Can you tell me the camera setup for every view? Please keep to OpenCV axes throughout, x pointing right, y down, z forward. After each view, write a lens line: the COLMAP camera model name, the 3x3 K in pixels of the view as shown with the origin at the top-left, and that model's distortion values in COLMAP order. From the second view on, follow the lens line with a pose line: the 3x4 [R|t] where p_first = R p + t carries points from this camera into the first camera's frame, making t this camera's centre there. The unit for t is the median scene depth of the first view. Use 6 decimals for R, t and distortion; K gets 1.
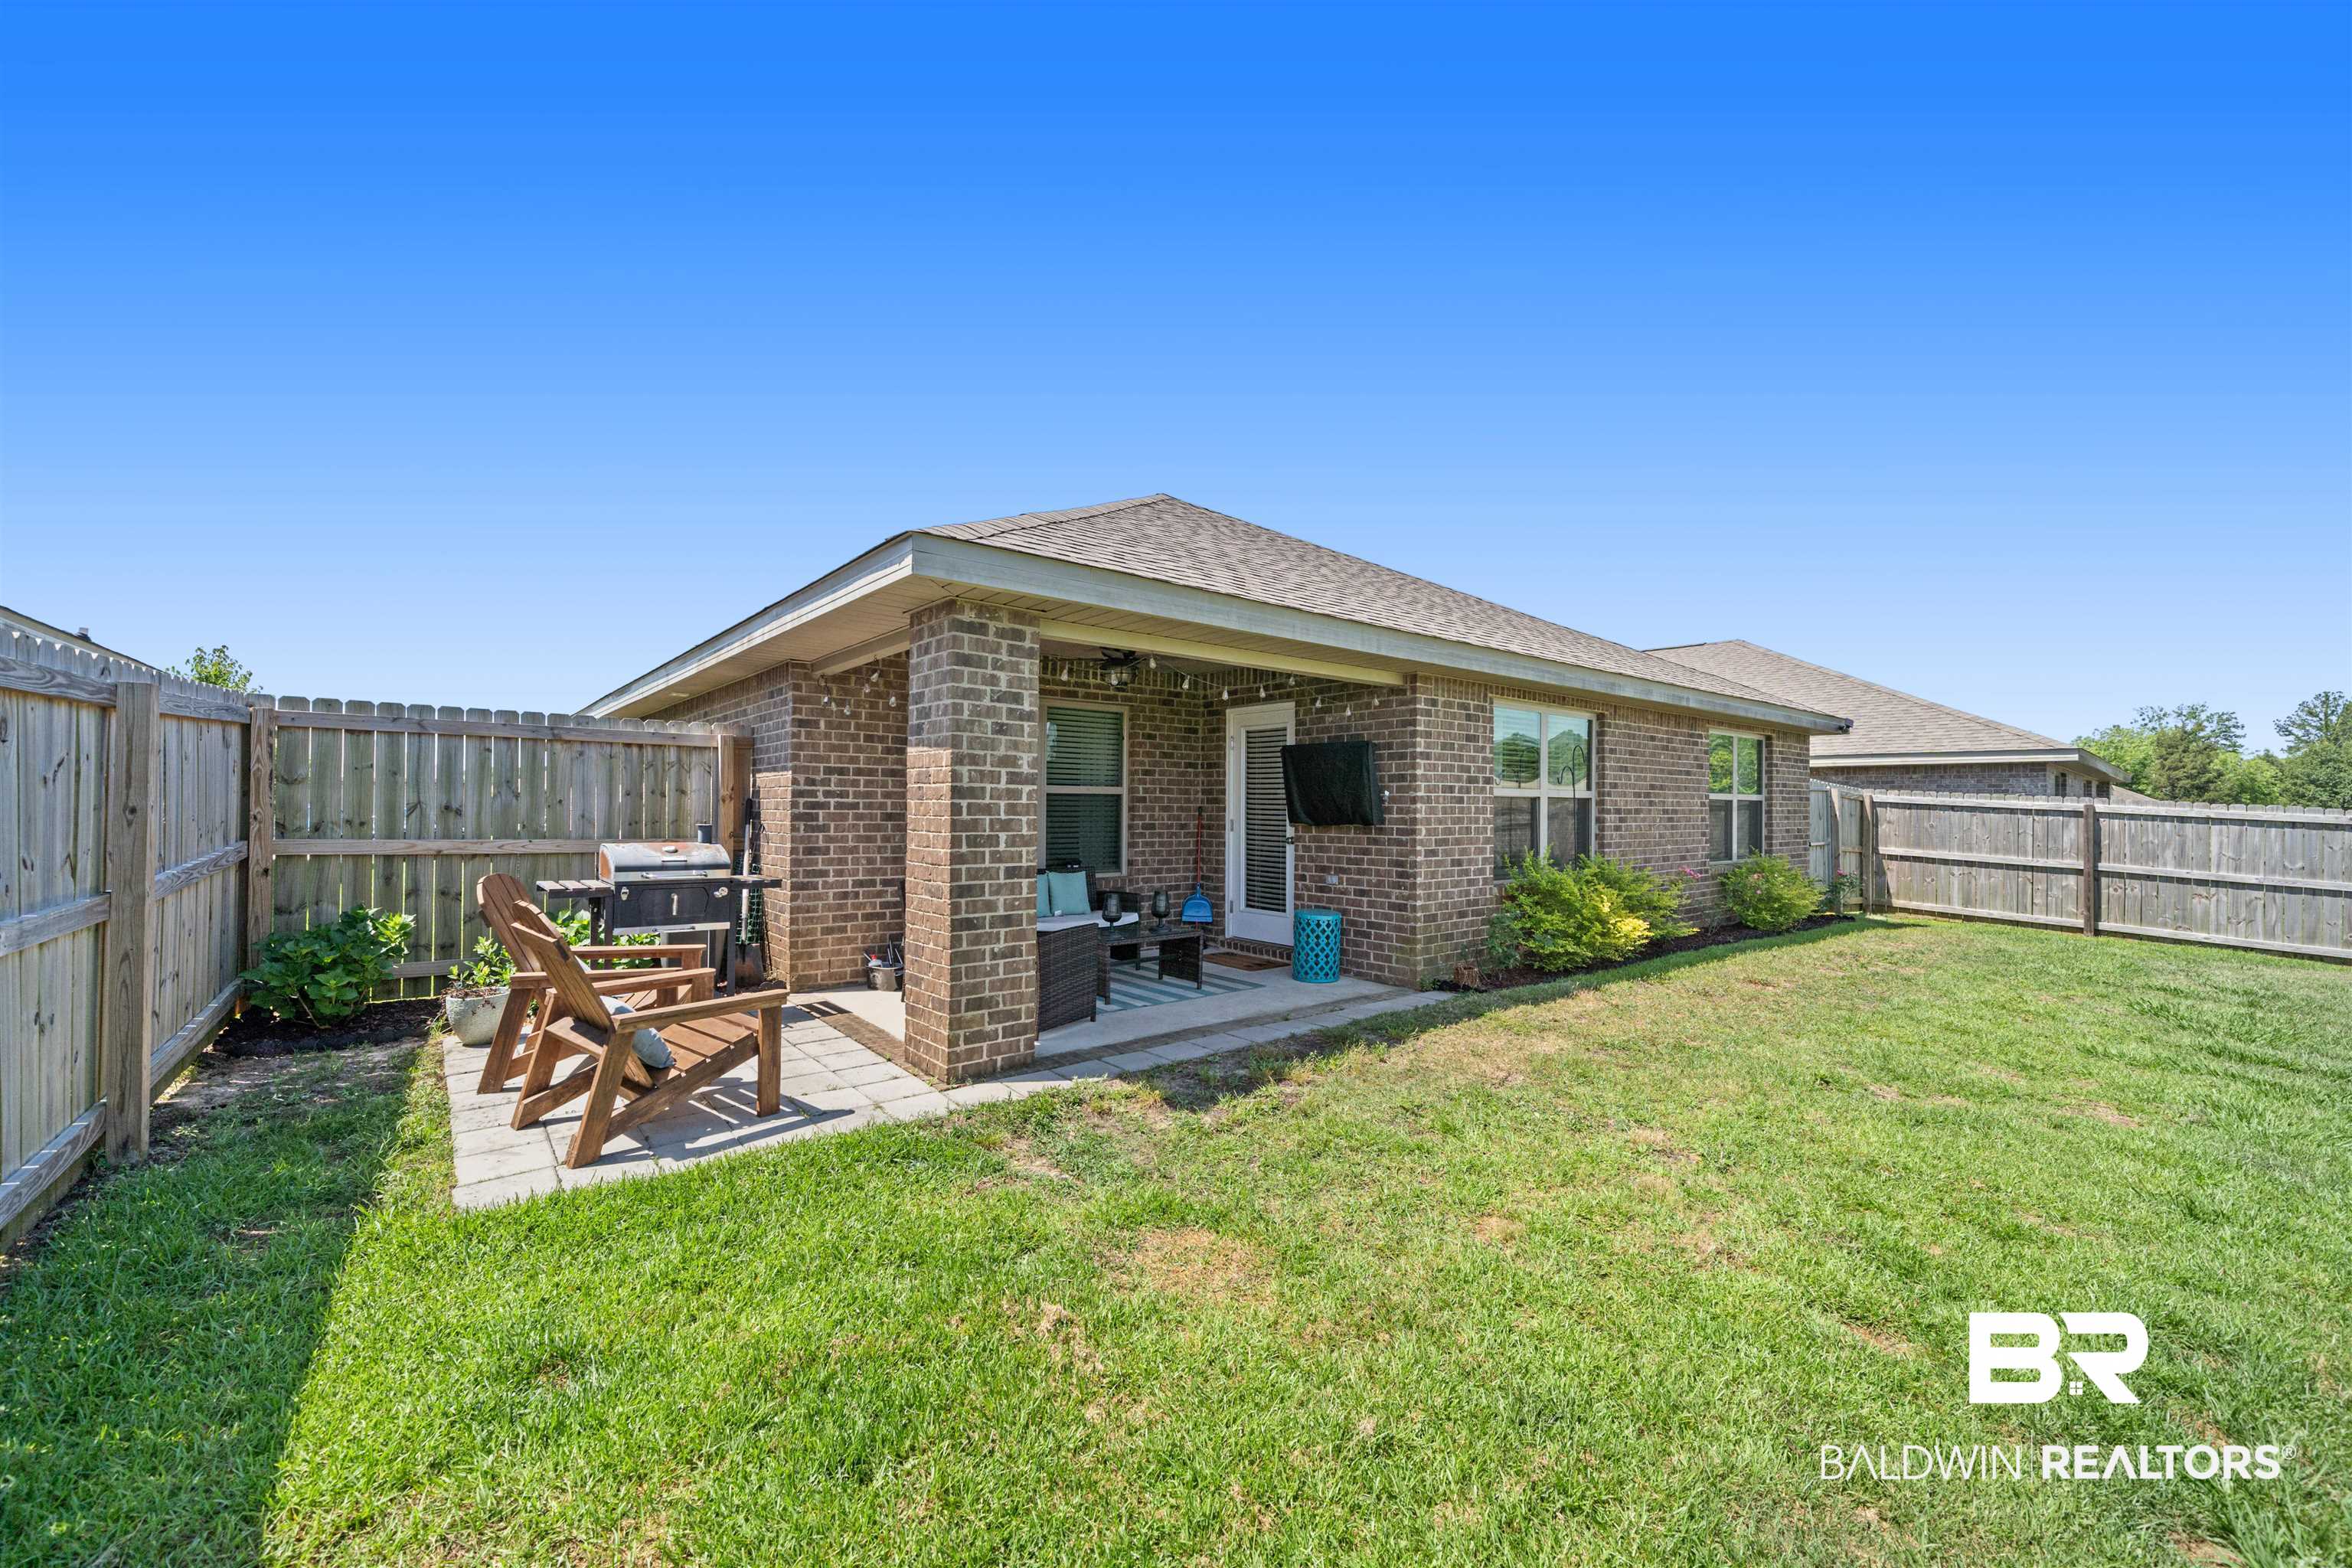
lens RADIAL K [[940.1, 0, 1180.9], [0, 940.1, 799.4], [0, 0, 1]] dist [-0.001550, 0.000141]
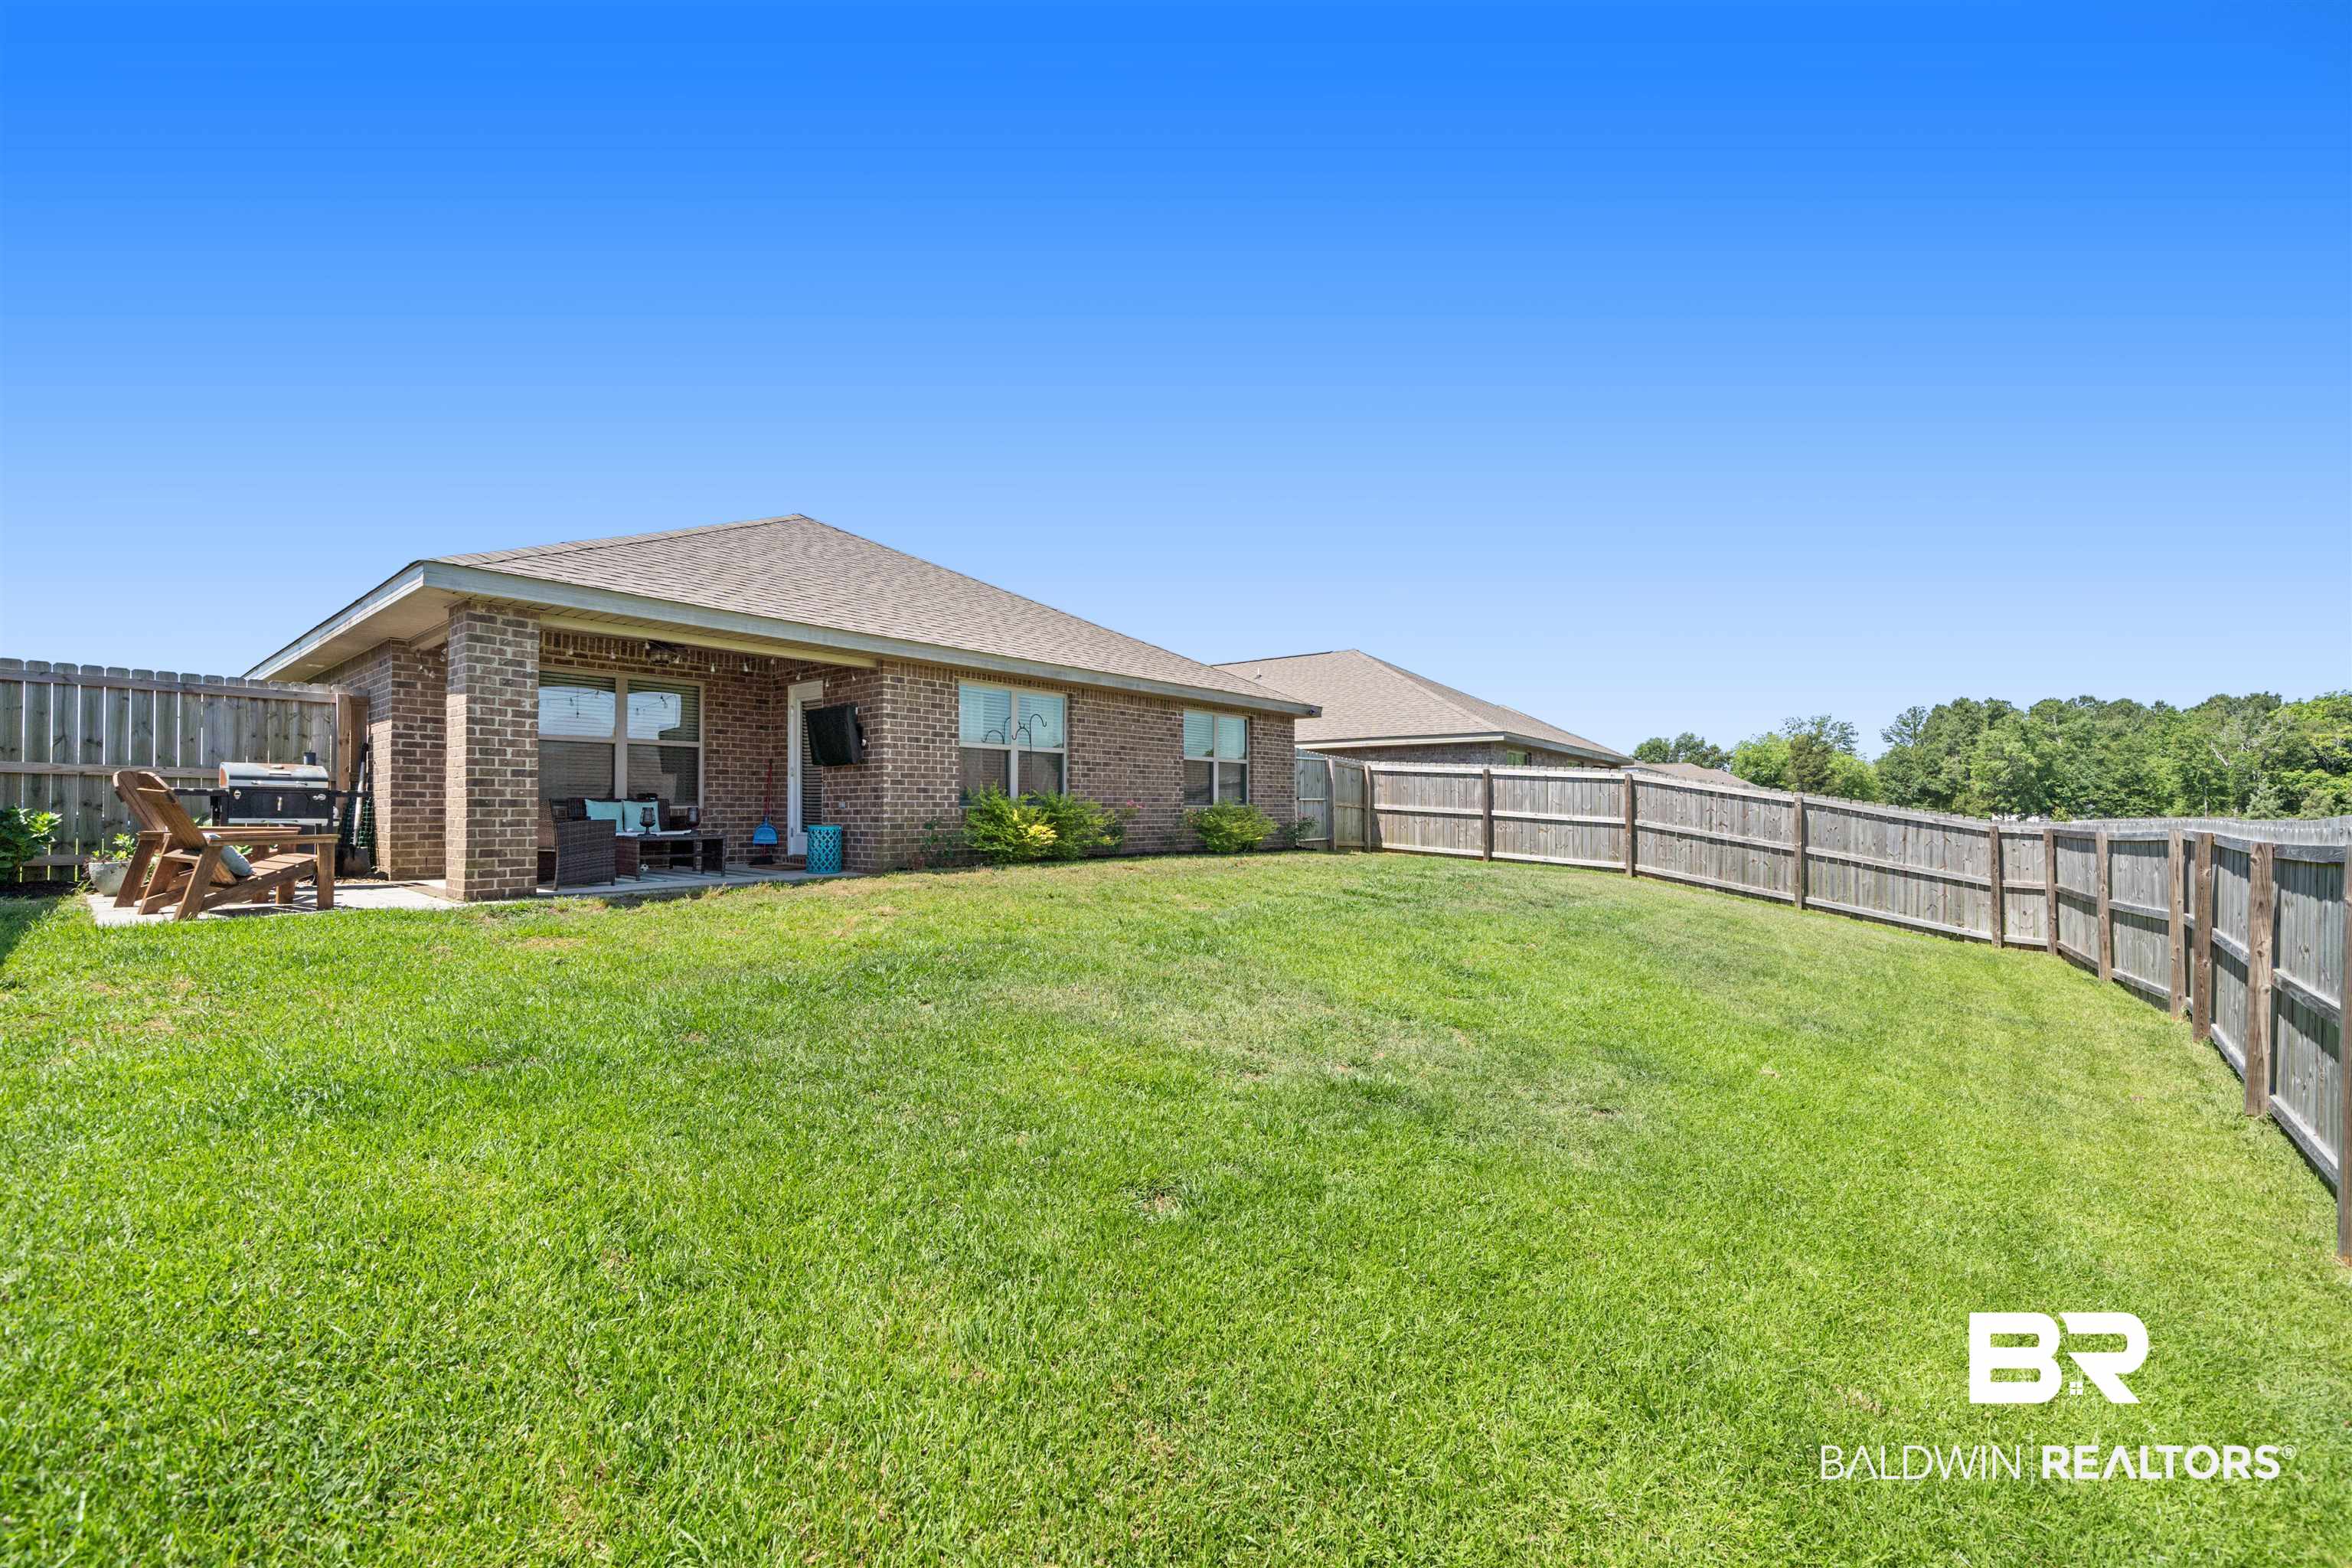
lens RADIAL K [[940.1, 0, 1180.9], [0, 940.1, 799.4], [0, 0, 1]] dist [-0.001550, 0.000141]
pose [[0.980469, -0.005058, 0.196611, 0.414026], [0.005480, 0.999984, -0.001607, 0.088959], [-0.196599, 0.002653, 0.980480, -0.531041]]
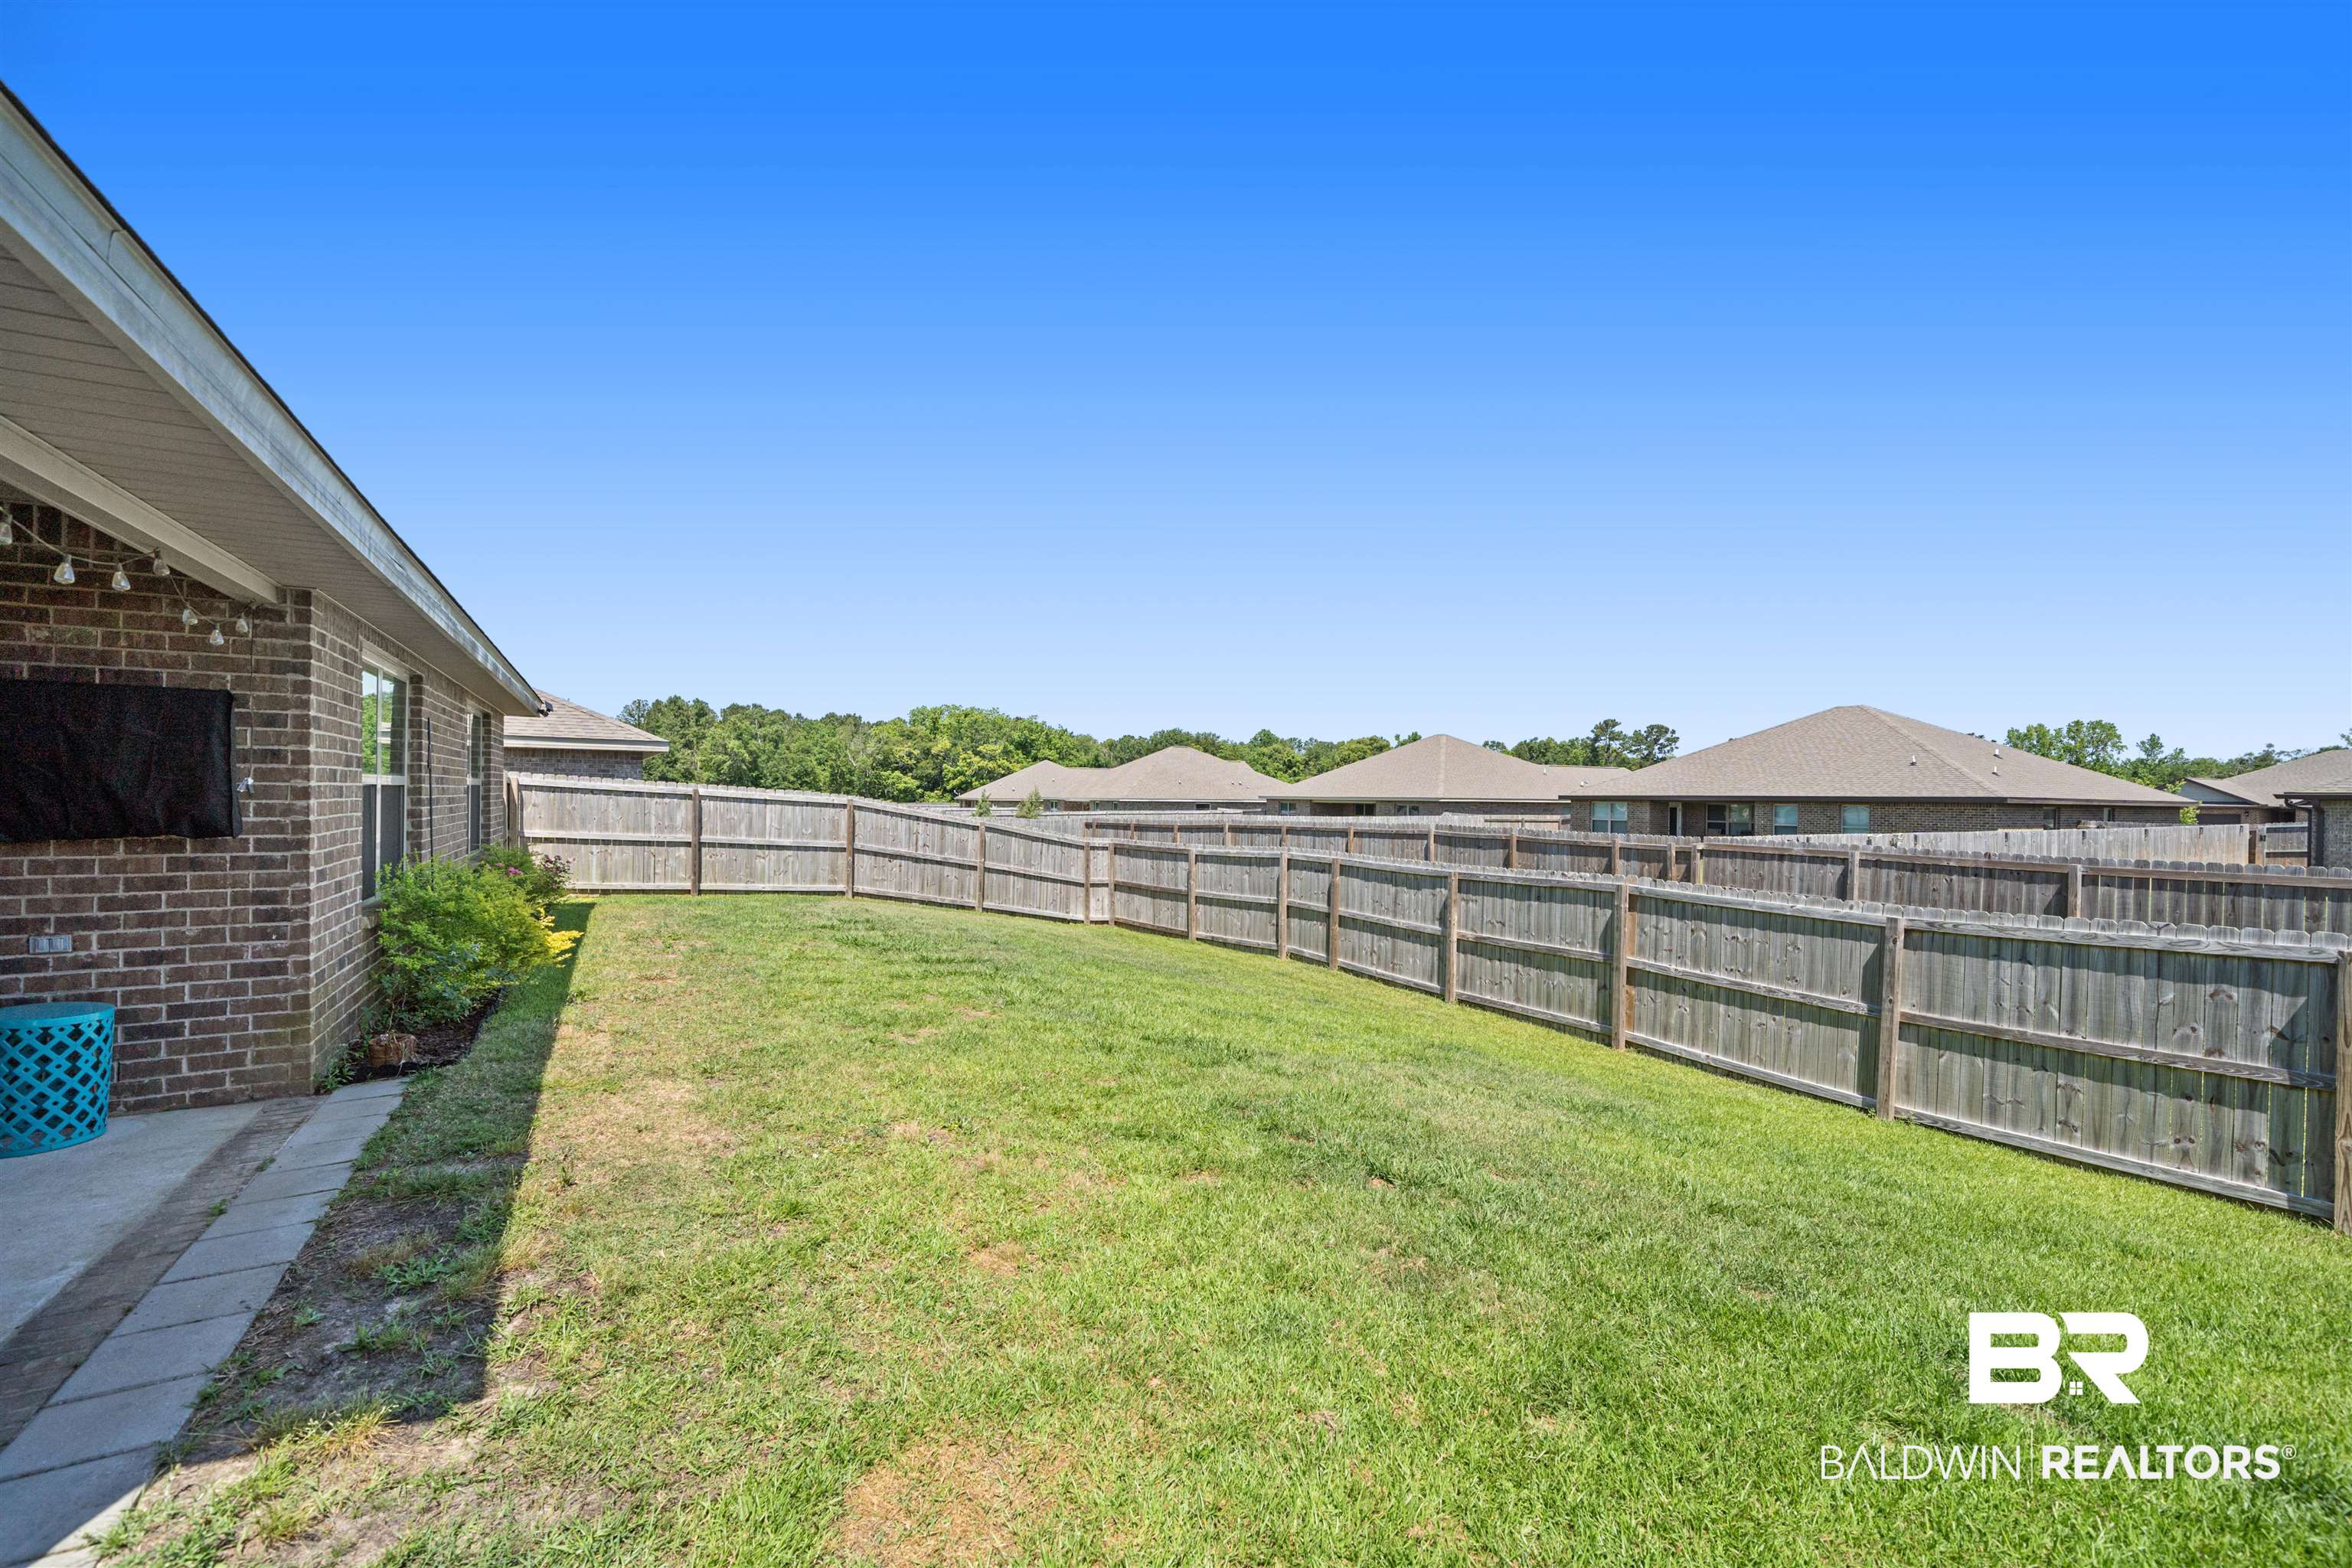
lens RADIAL K [[940.1, 0, 1180.9], [0, 940.1, 799.4], [0, 0, 1]] dist [-0.001550, 0.000141]
pose [[0.147325, -0.009620, 0.989041, -0.280259], [-0.017626, 0.999768, 0.012349, -0.012901], [-0.988931, -0.019252, 0.147122, 0.330660]]
